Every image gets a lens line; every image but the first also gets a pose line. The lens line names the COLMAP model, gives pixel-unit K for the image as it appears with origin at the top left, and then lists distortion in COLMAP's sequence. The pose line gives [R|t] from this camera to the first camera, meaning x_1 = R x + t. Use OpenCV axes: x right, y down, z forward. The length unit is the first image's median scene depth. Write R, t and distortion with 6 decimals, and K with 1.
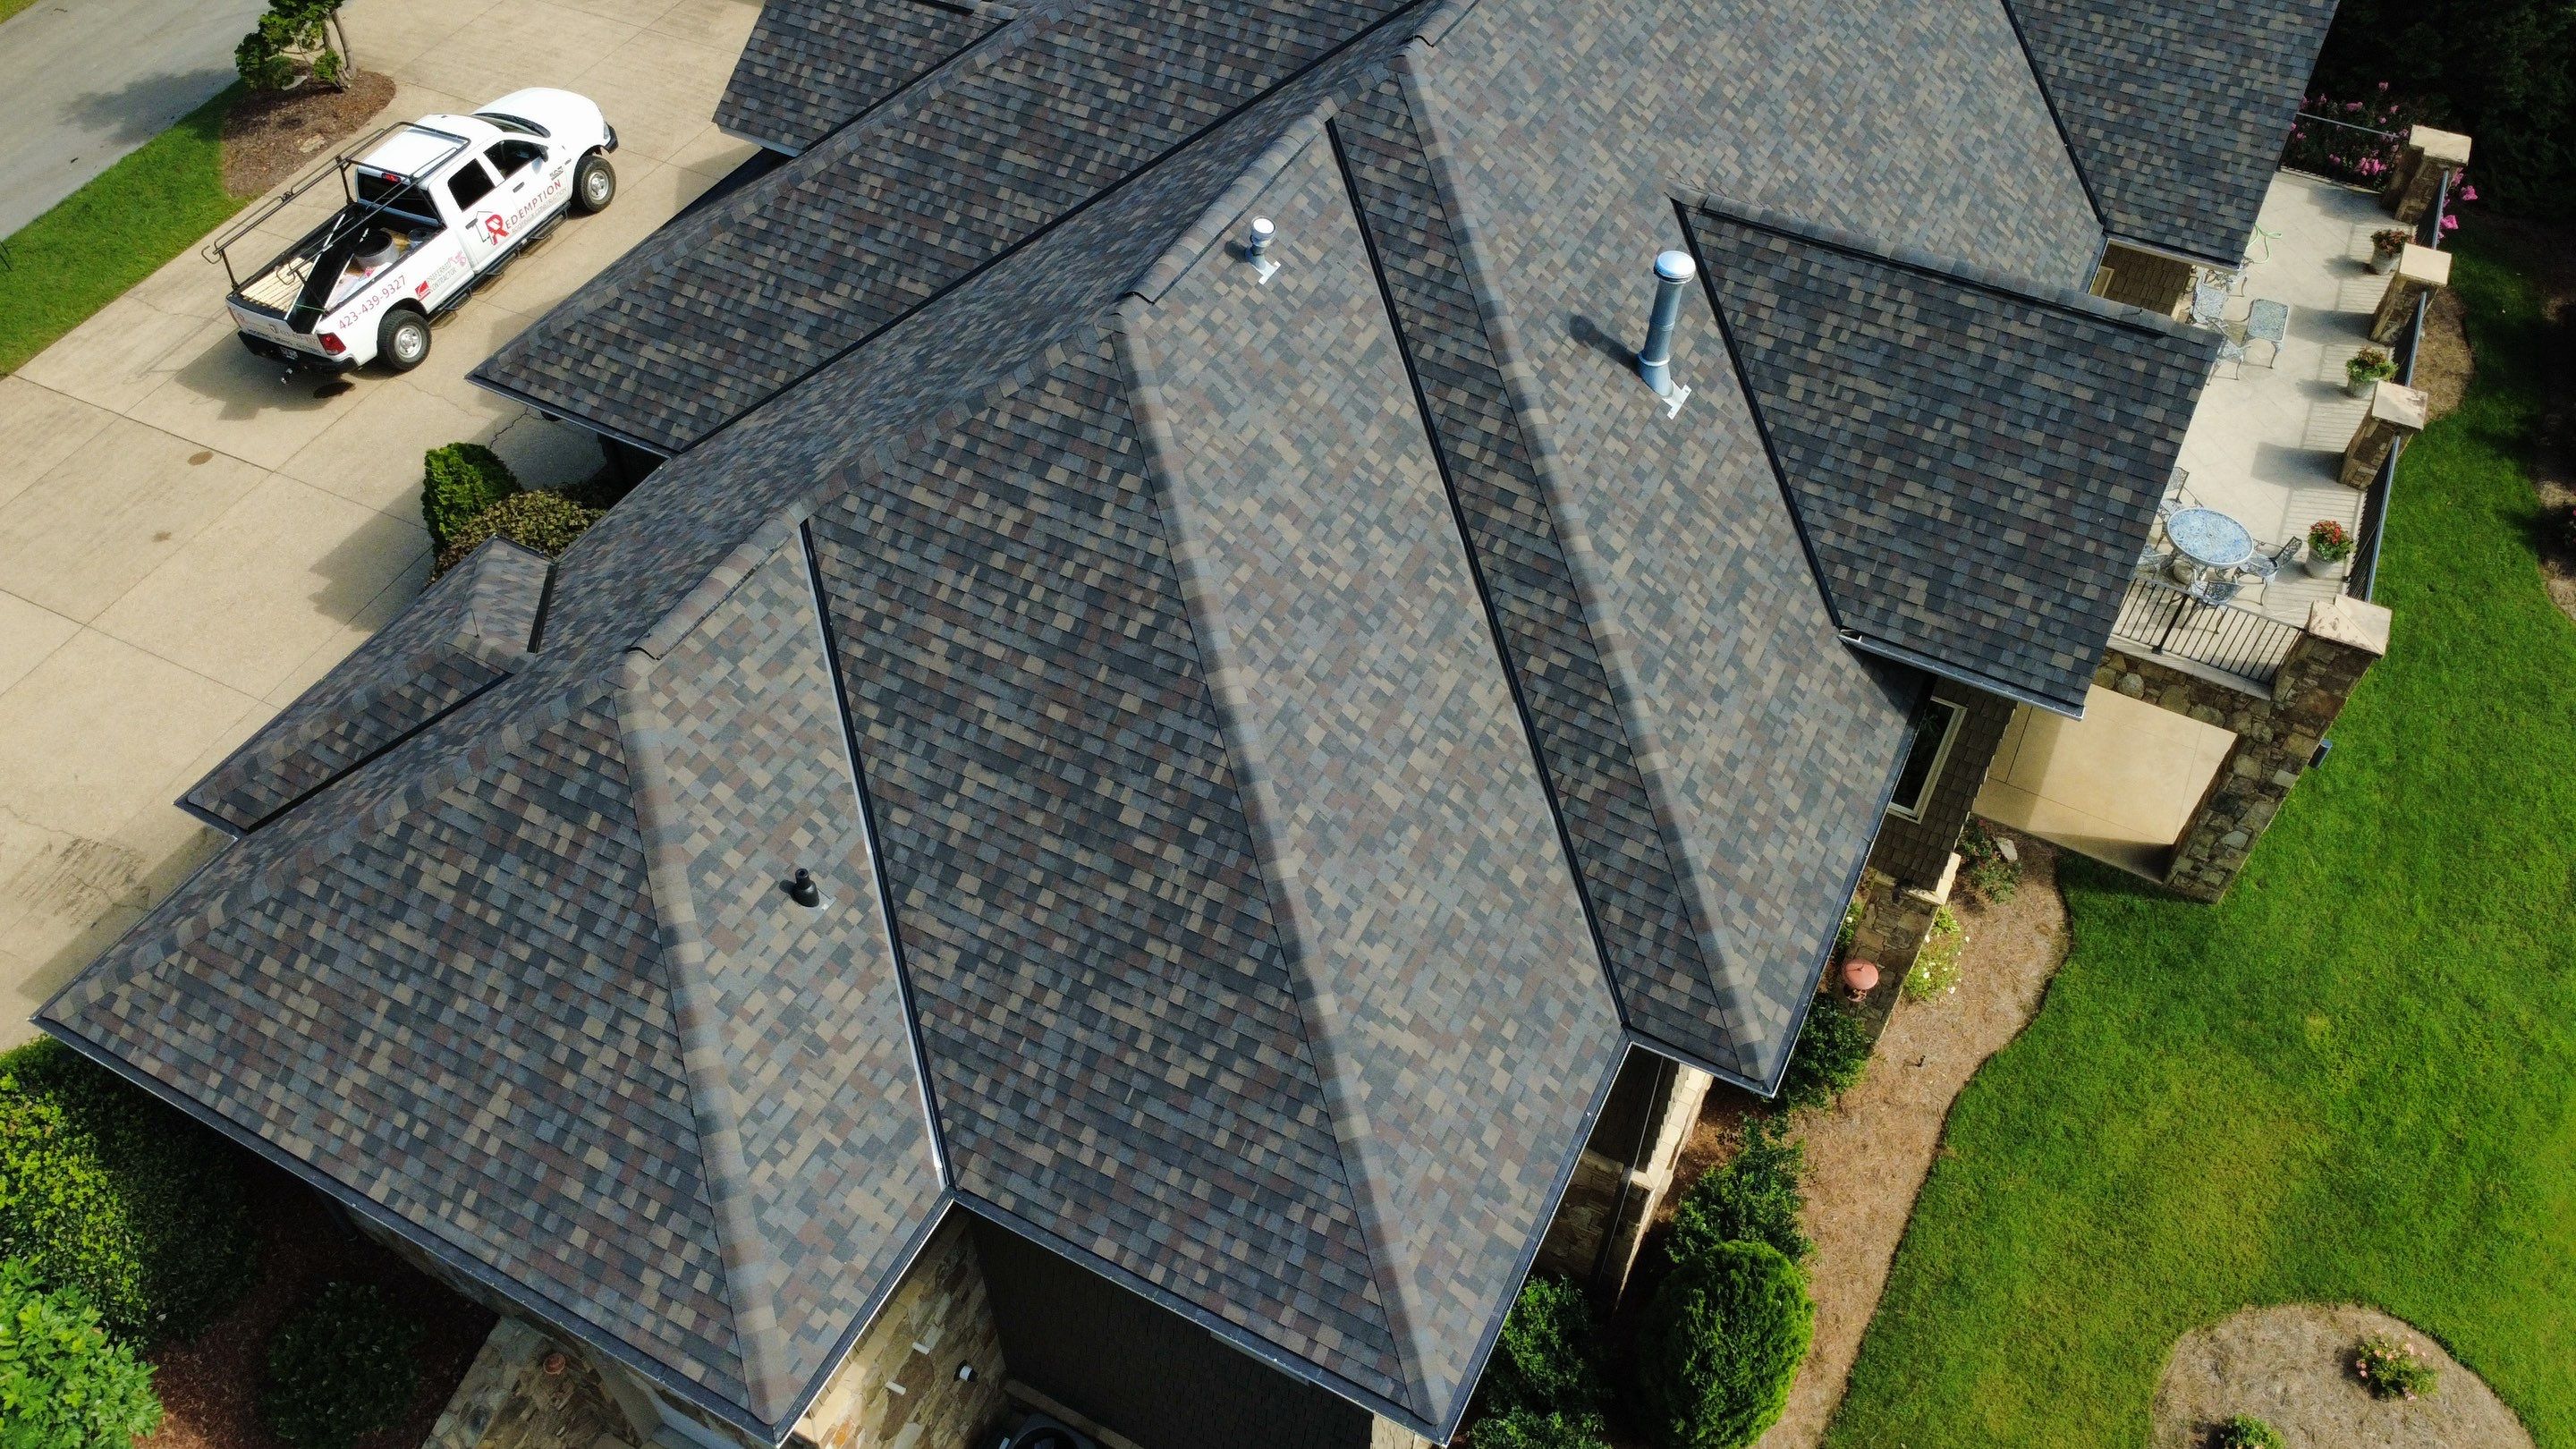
lens RADIAL K [[1877.9, 0, 1288.0], [0, 1877.9, 724.5], [0, 0, 1]] dist [0.003266, -0.007650]
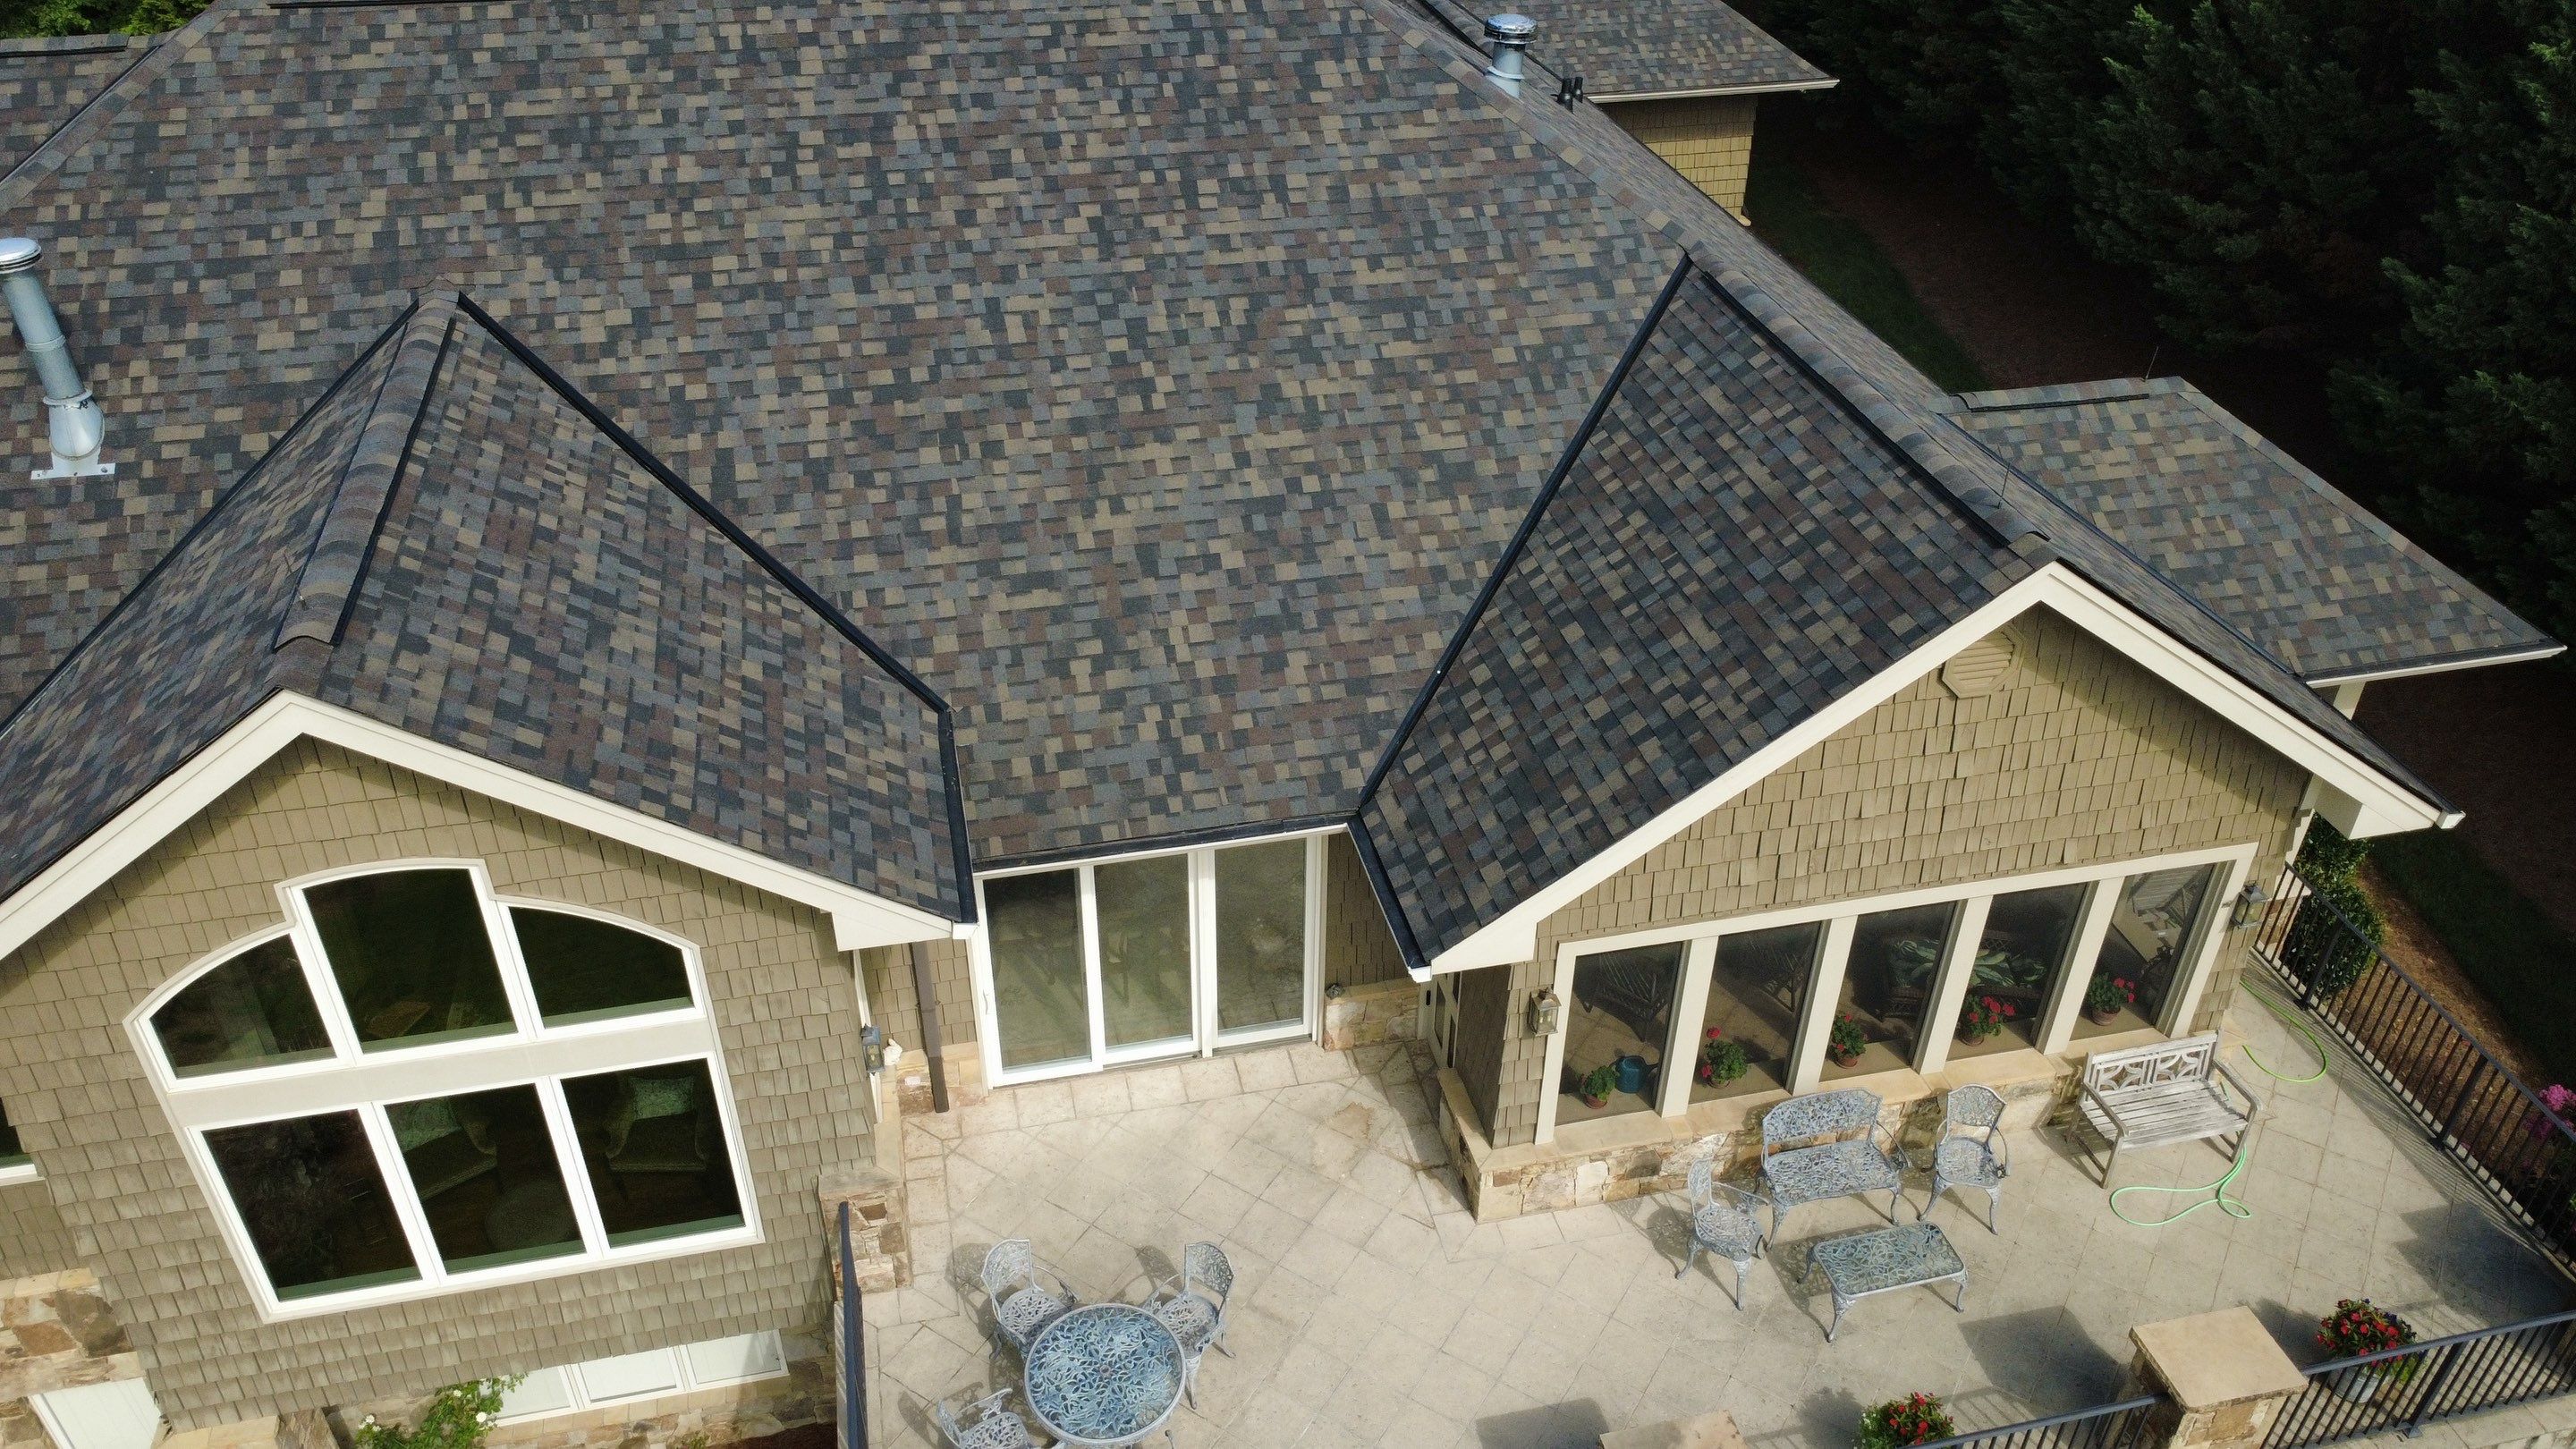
lens RADIAL K [[1877.9, 0, 1288.0], [0, 1877.9, 724.5], [0, 0, 1]] dist [0.003266, -0.007650]
pose [[0.637695, 0.429654, -0.639330, 0.854716], [-0.571604, 0.820313, -0.018861, -0.292636], [0.516347, 0.377471, 0.768701, 0.616850]]
